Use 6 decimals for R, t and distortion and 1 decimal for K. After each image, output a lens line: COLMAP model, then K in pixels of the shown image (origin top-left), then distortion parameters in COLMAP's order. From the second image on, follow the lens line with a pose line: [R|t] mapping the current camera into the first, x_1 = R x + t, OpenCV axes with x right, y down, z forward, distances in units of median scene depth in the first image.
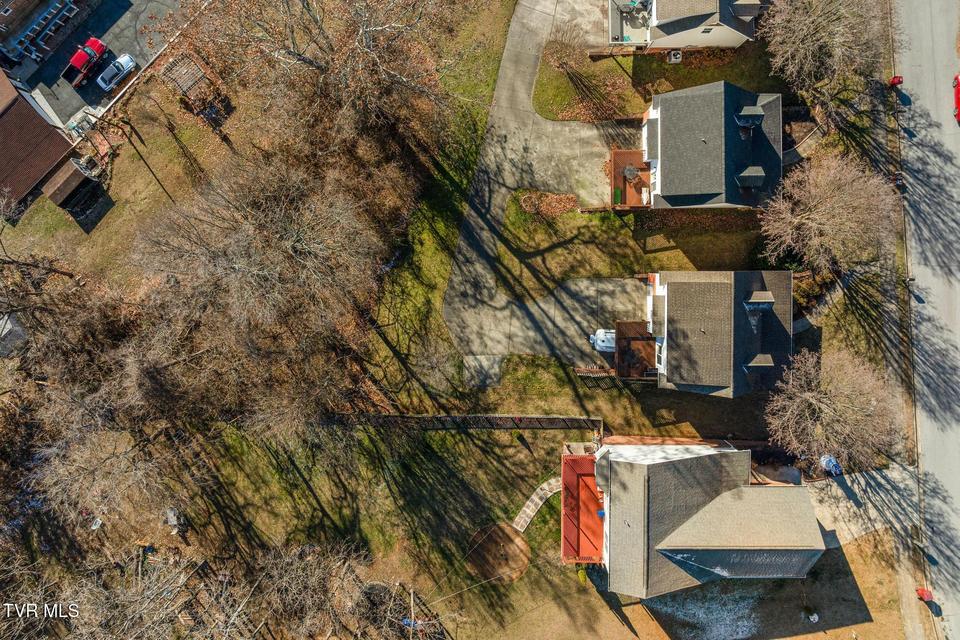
lens RADIAL K [[650.4, 0, 483.3], [0, 650.4, 280.6], [0, 0, 1]] dist [-0.012848, -0.002310]
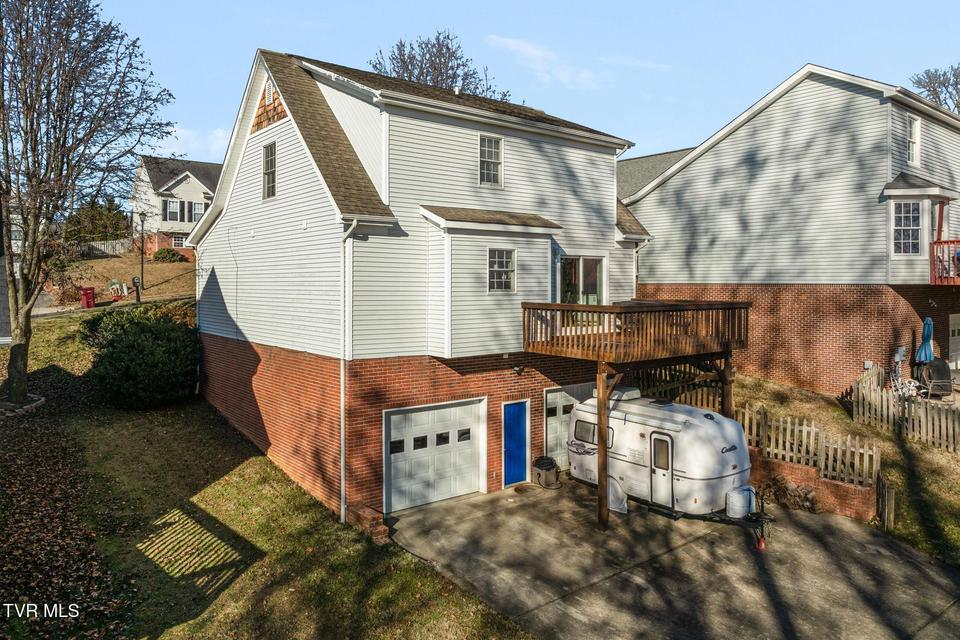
lens RADIAL K [[699.9, 0, 480.8], [0, 699.9, 279.1], [0, 0, 1]] dist [-0.039407, 0.001368]
pose [[-0.621054, 0.009332, 0.783712, 0.042560], [0.783495, -0.019019, 0.621108, -0.118809], [0.020701, 0.999776, 0.004500, 0.920658]]
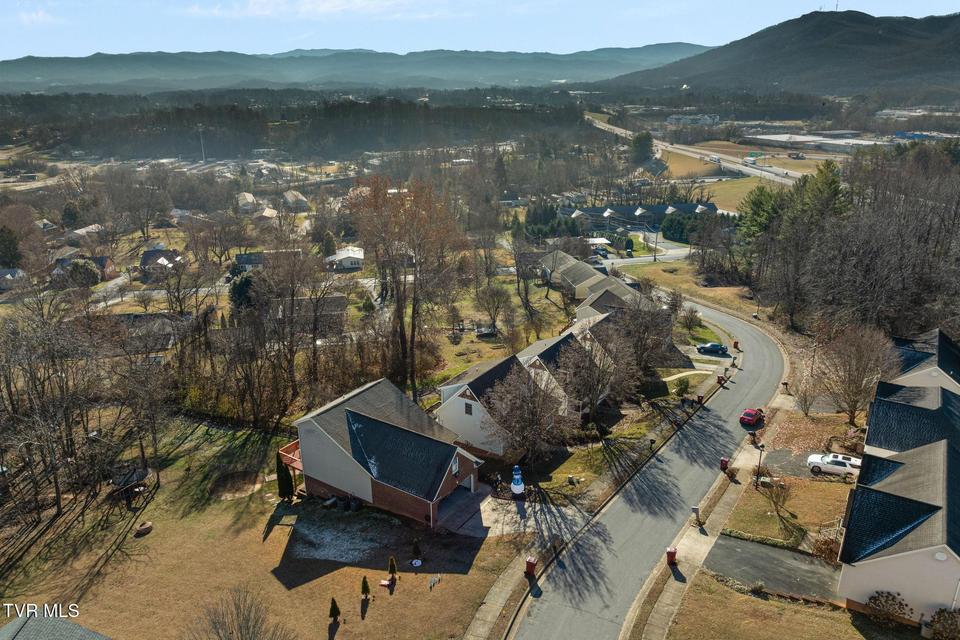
lens RADIAL K [[683.7, 0, 485.1], [0, 683.7, 315.0], [0, 0, 1]] dist [-0.041342, 0.008410]
pose [[0.837476, 0.174941, -0.517716, 0.939110], [-0.546421, 0.254842, -0.797796, 1.045418], [-0.007631, 0.951026, 0.309016, 0.350055]]
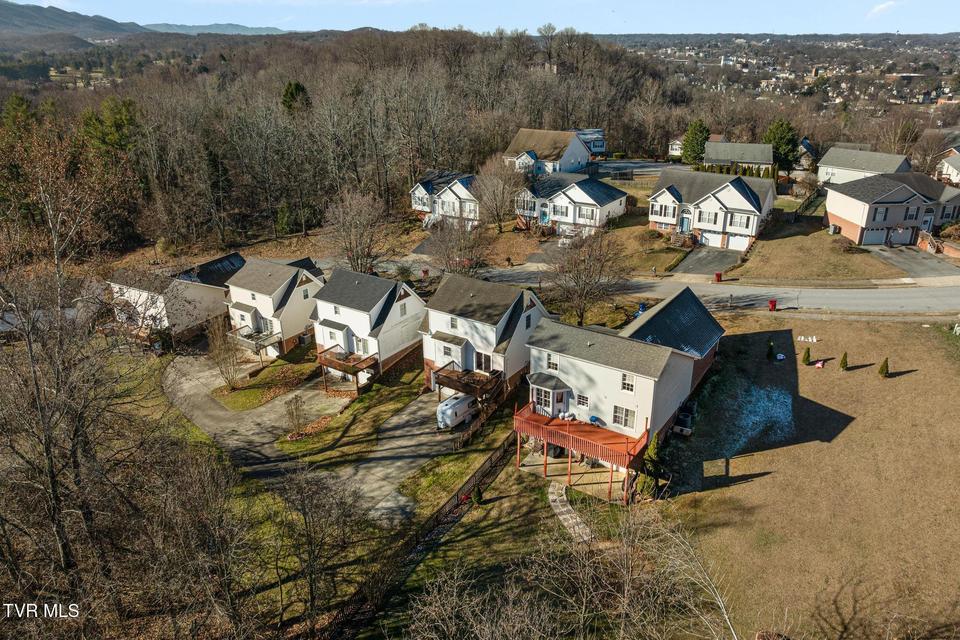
lens RADIAL K [[678.9, 0, 489.9], [0, 678.9, 321.1], [0, 0, 1]] dist [-0.031867, 0.003202]
pose [[0.558768, -0.328131, 0.761649, -0.496529], [0.828825, 0.189088, -0.526588, 0.637715], [0.028771, 0.925514, 0.377620, 0.488380]]
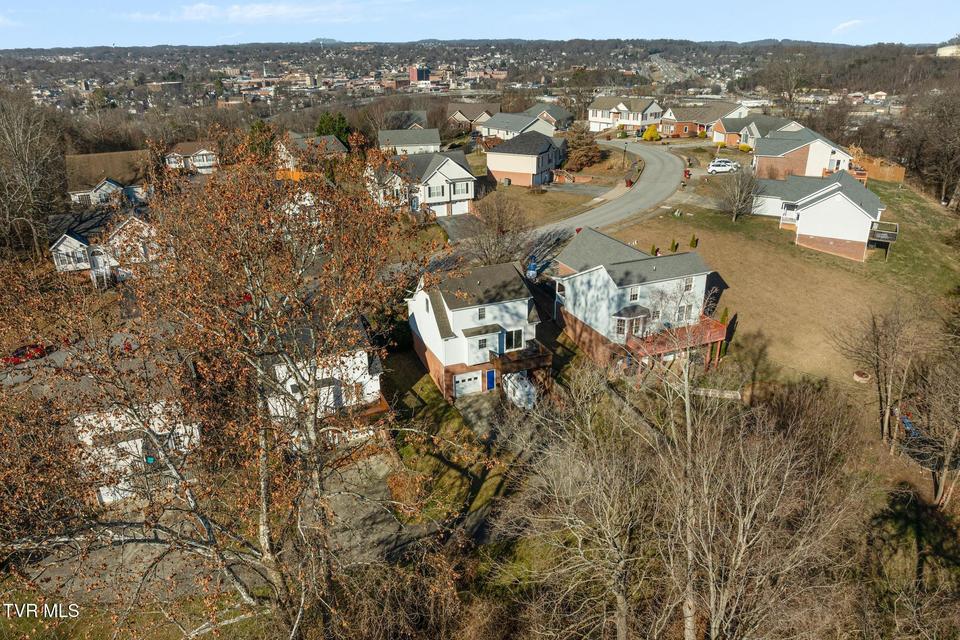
lens RADIAL K [[678.9, 0, 489.9], [0, 678.9, 321.1], [0, 0, 1]] dist [-0.031867, 0.003202]
pose [[-0.400960, -0.347924, 0.847455, -0.610224], [0.915608, -0.182389, 0.358325, -0.296946], [0.029896, 0.919611, 0.391692, 0.492721]]
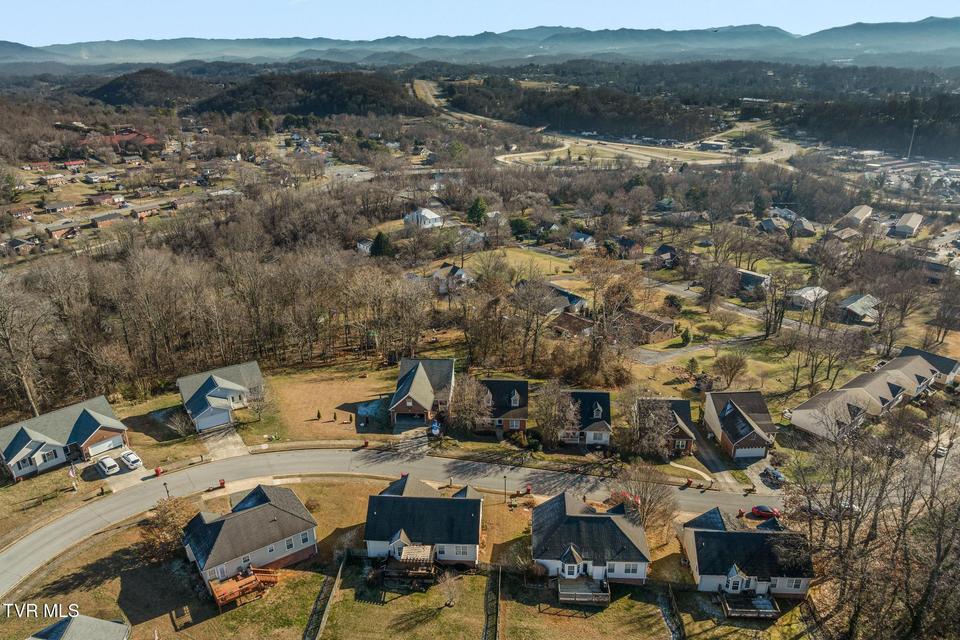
lens RADIAL K [[683.7, 0, 485.1], [0, 683.7, 315.0], [0, 0, 1]] dist [-0.041342, 0.008410]
pose [[-0.061597, 0.369251, -0.927286, 2.220520], [-0.997928, -0.040065, 0.050335, 0.024138], [-0.018565, 0.928466, 0.370954, -0.148048]]
